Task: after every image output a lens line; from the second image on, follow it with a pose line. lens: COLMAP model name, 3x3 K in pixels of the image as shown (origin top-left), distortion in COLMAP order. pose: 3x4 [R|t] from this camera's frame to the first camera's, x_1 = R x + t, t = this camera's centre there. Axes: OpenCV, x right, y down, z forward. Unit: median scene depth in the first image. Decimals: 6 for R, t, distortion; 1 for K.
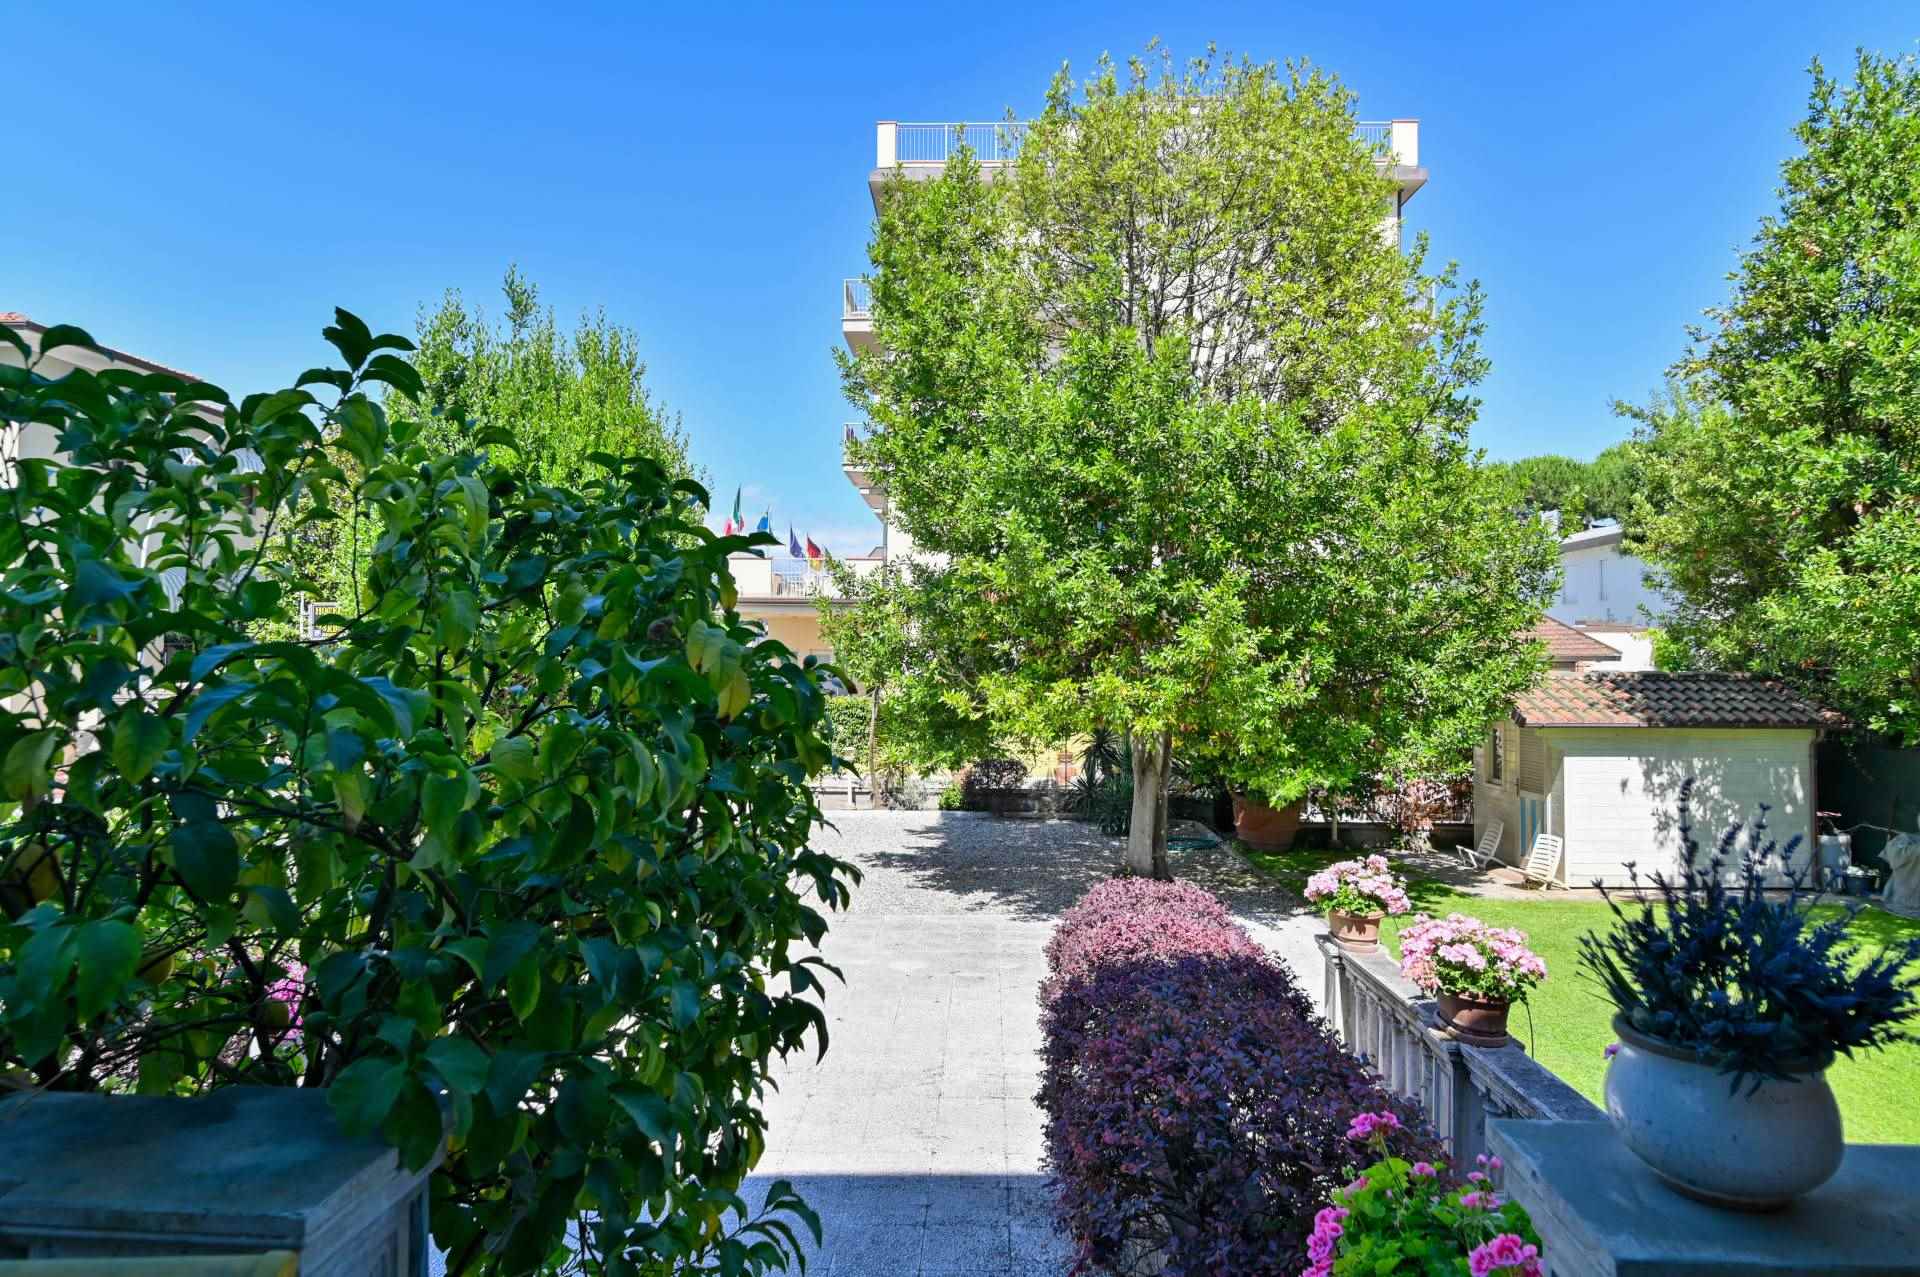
lens RADIAL K [[1207.3, 0, 968.4], [0, 1207.3, 635.4], [0, 0, 1]] dist [-0.001719, 0.003520]
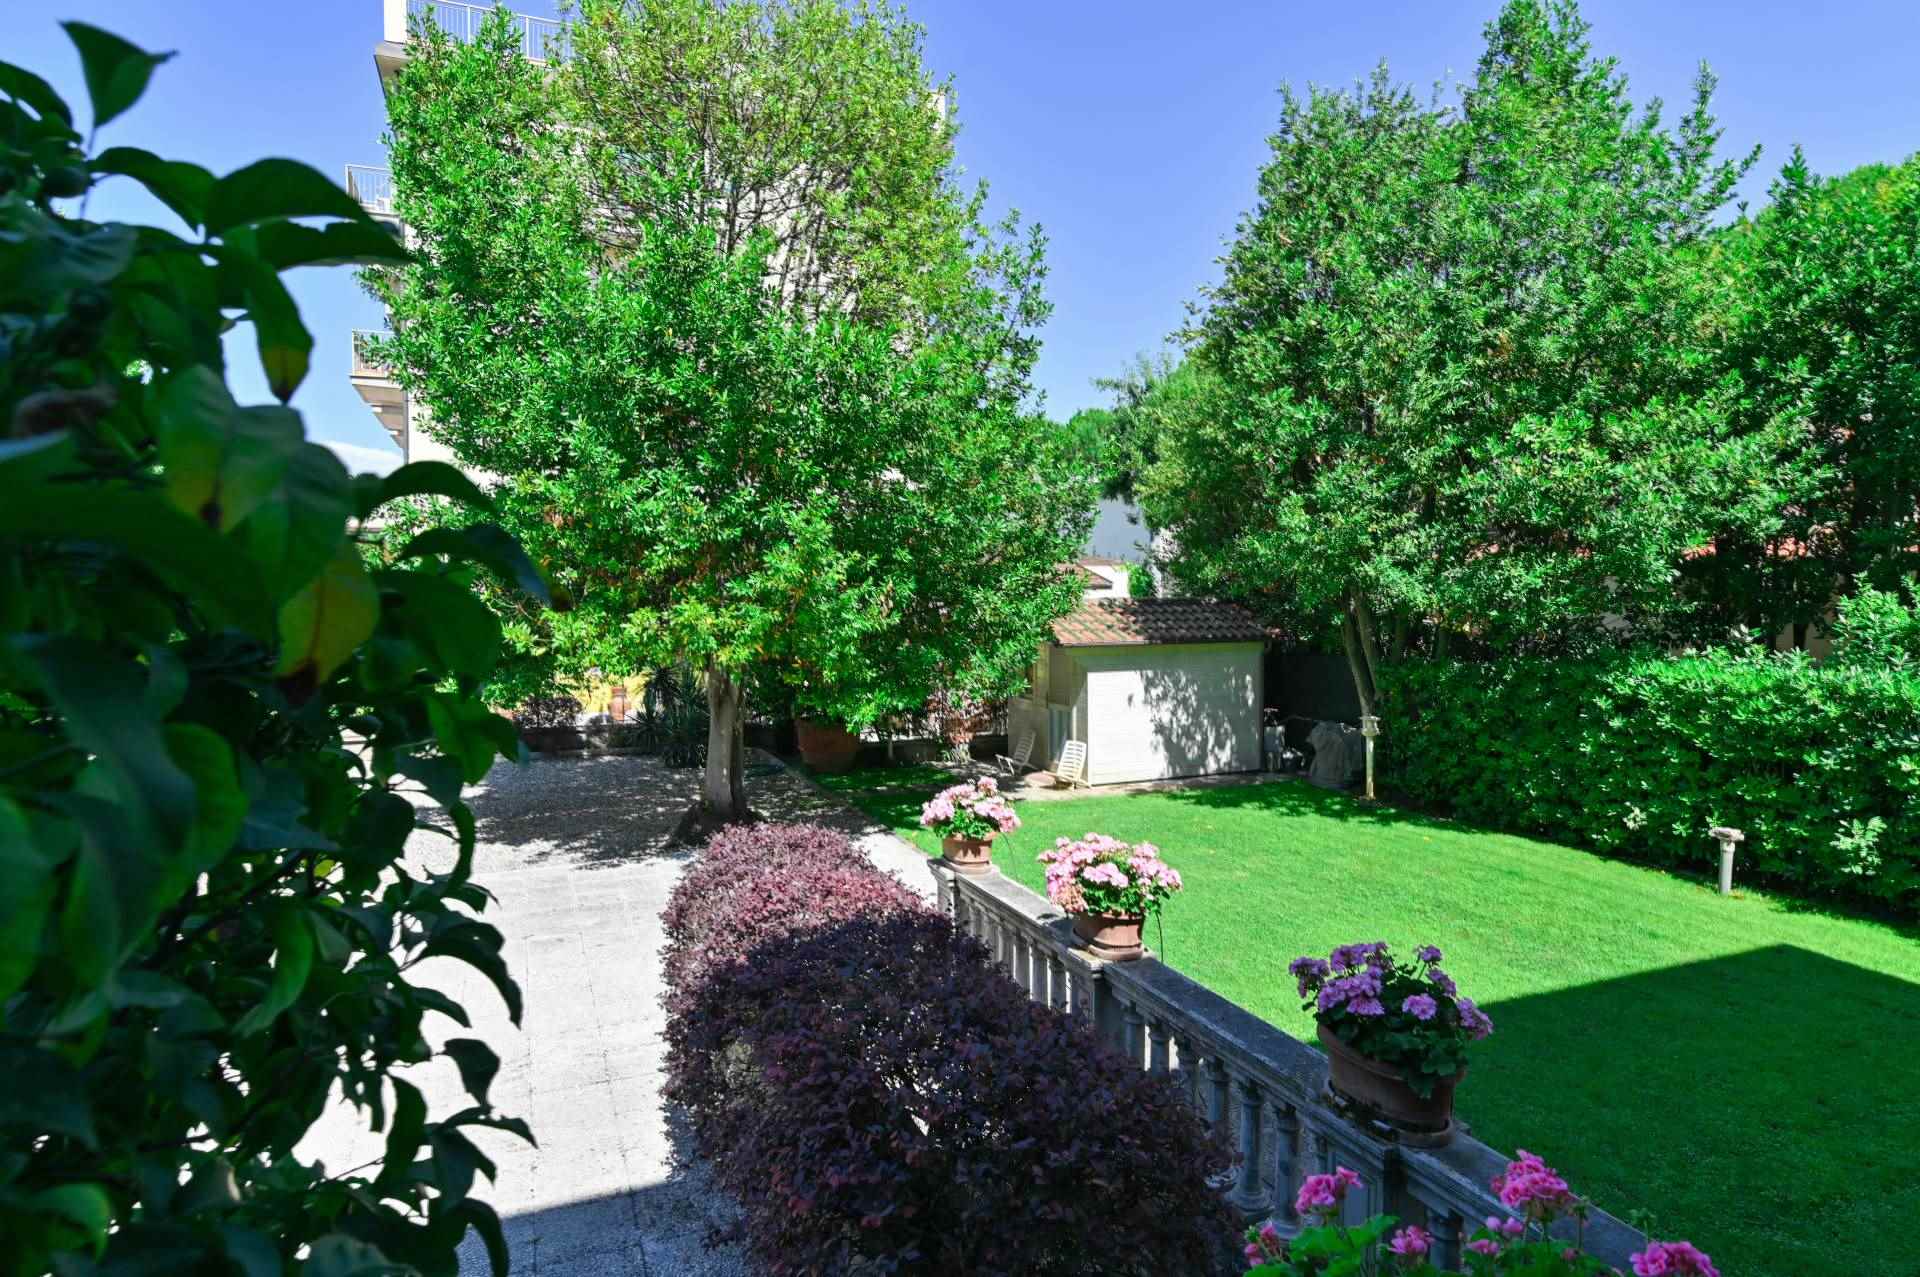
lens RADIAL K [[1076.5, 0, 962.8], [0, 1076.5, 642.4], [0, 0, 1]] dist [-0.017565, 0.000800]
pose [[0.912173, -0.024952, 0.409044, -0.034285], [-0.001006, 0.998005, 0.063122, 0.009616], [-0.409803, -0.057989, 0.910329, 0.144980]]
